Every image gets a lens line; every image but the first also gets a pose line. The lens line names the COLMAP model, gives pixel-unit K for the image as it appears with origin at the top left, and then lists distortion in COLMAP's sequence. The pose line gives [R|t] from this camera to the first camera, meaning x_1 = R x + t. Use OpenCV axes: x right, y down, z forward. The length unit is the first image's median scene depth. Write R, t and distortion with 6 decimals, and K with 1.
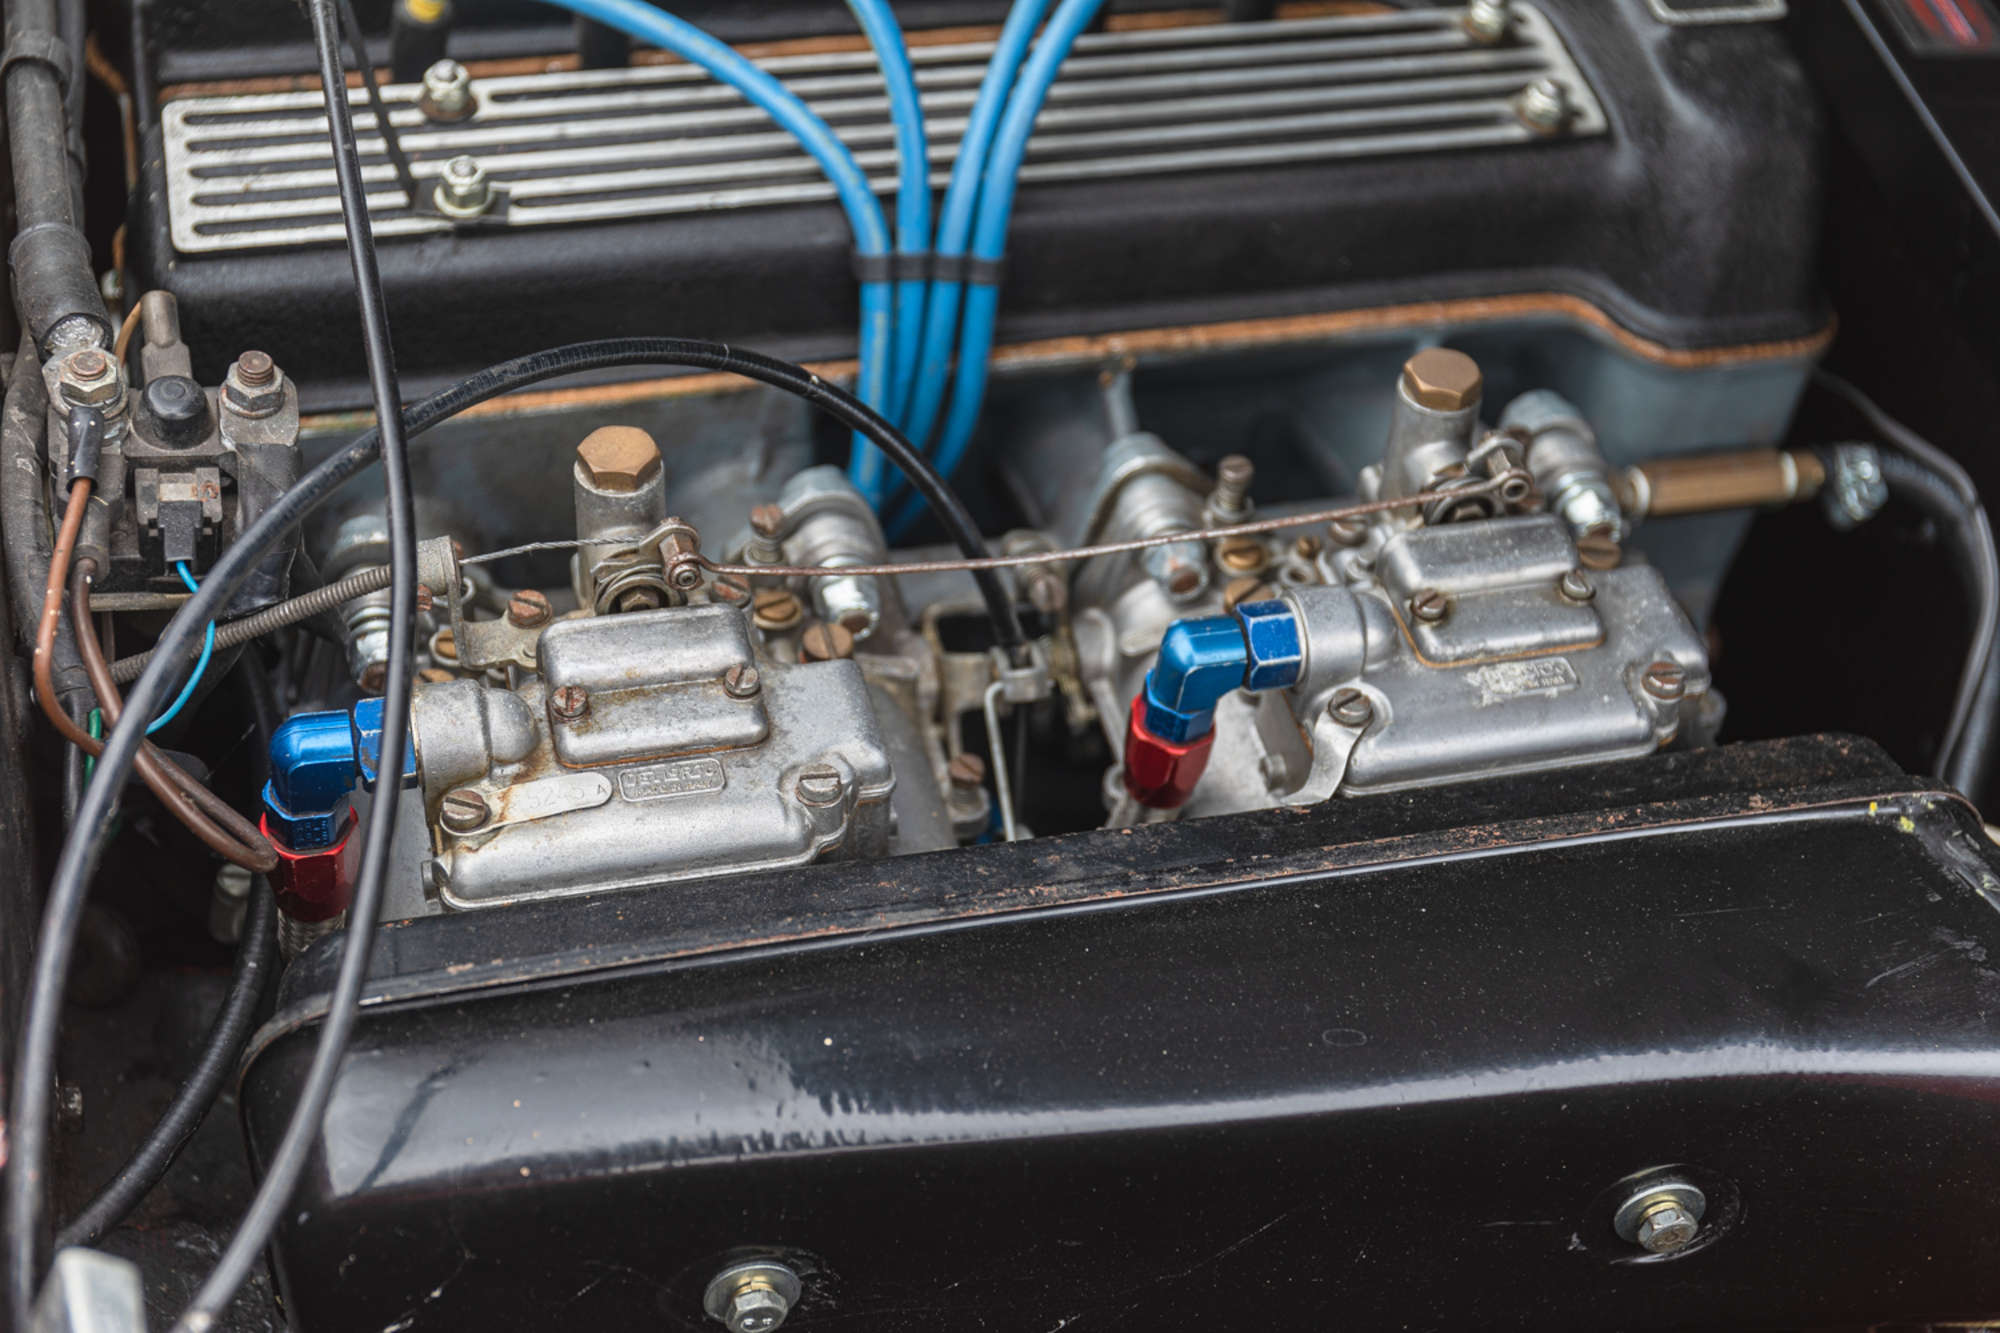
lens RADIAL K [[2758.7, 0, 1036.2], [0, 2758.7, 642.7], [0, 0, 1]] dist [0.019128, 0.000000]
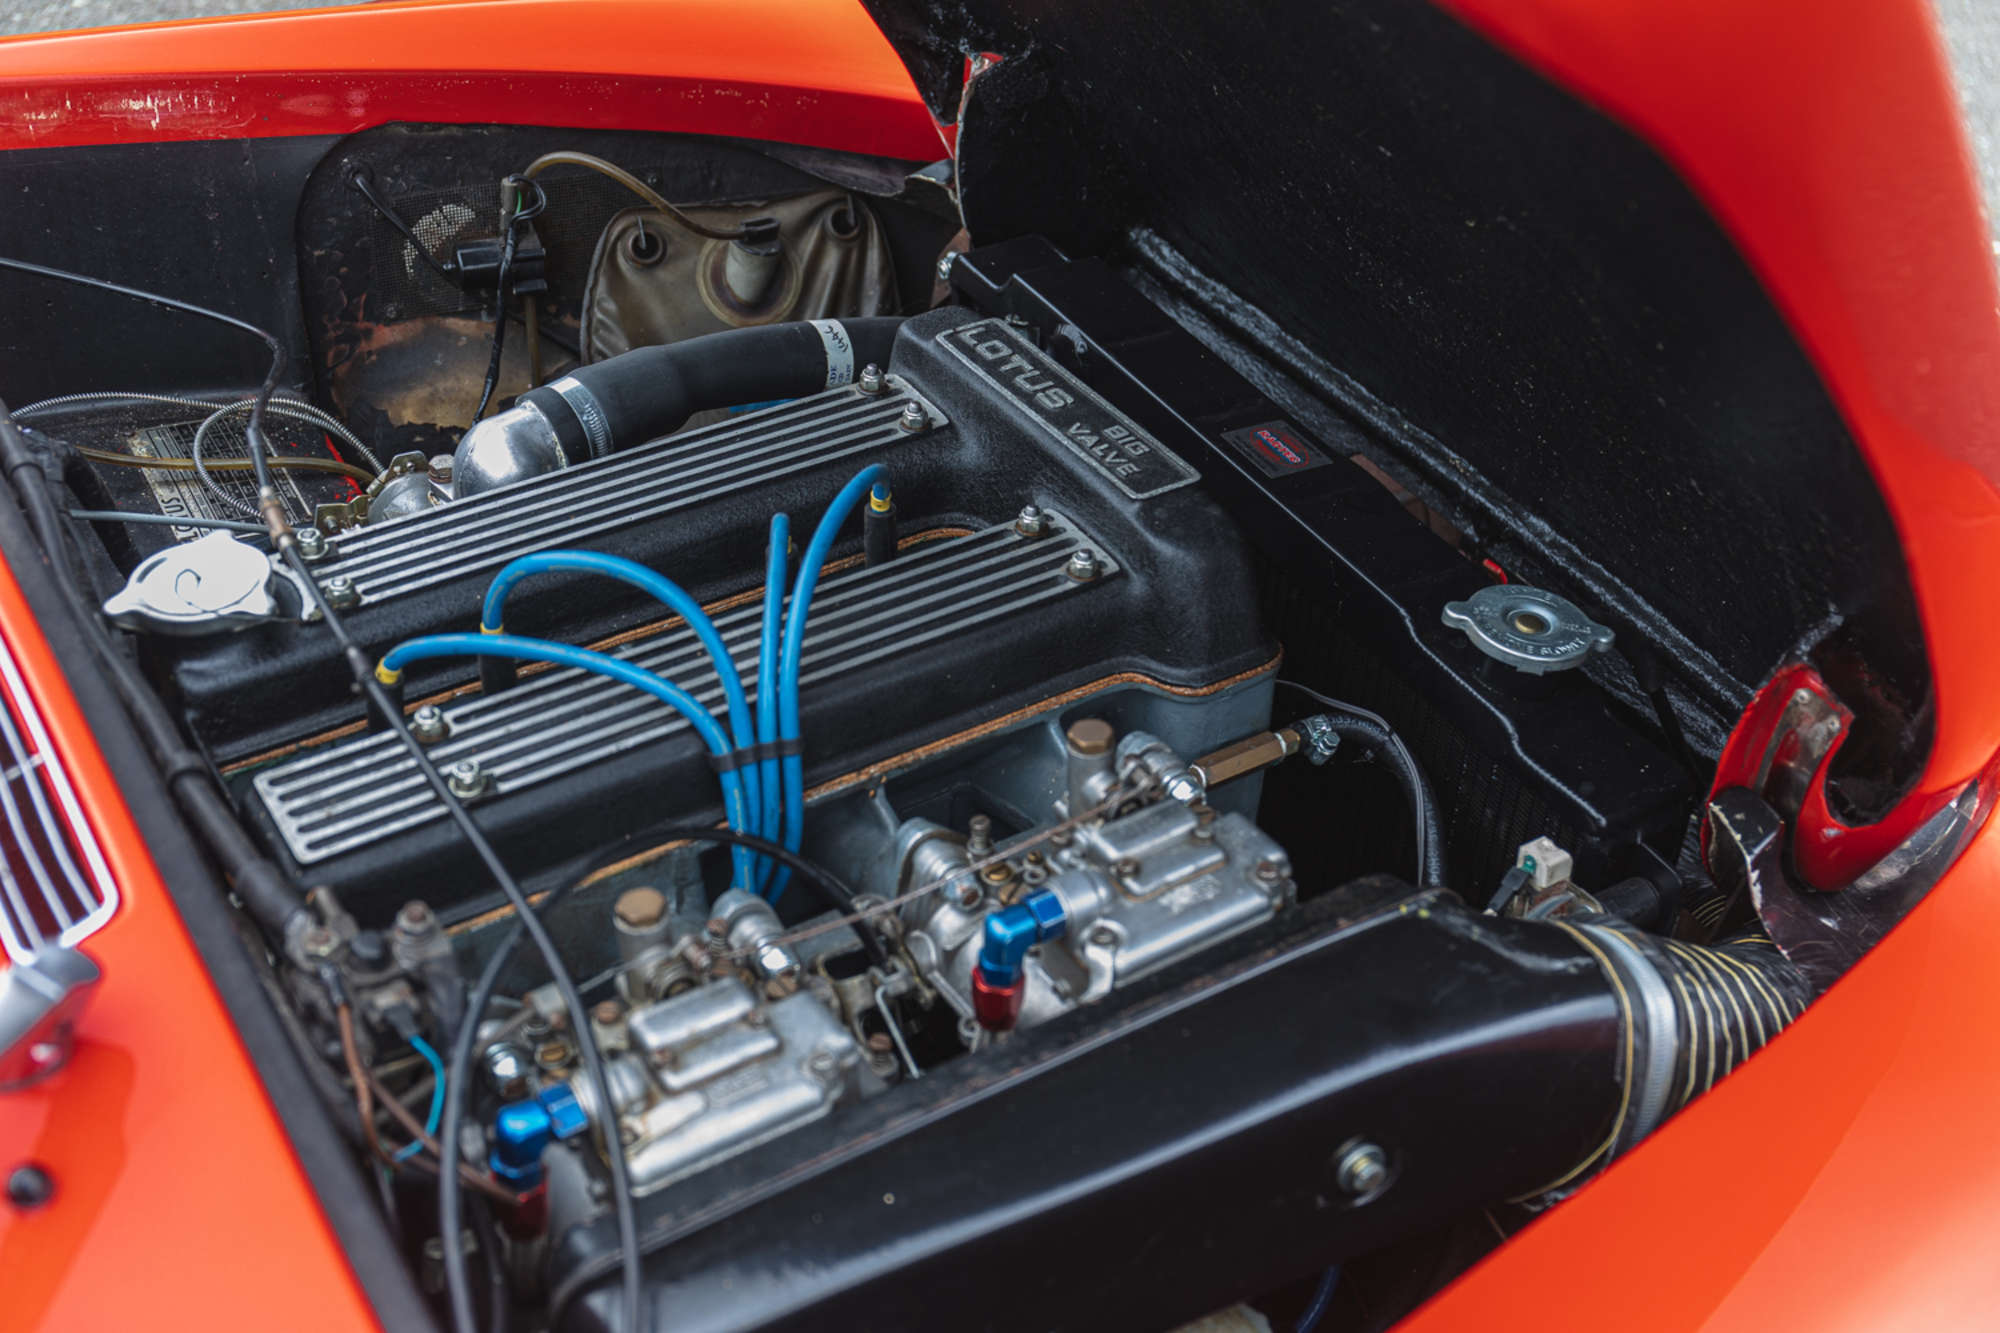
lens RADIAL K [[2379.1, 0, 998.4], [0, 2379.1, 668.4], [0, 0, 1]] dist [-0.035725, 0.000000]
pose [[0.945625, -0.246338, 0.212392, -0.193306], [0.275371, 0.953854, -0.119719, 0.021443], [-0.173099, 0.171696, 0.969823, -0.381401]]
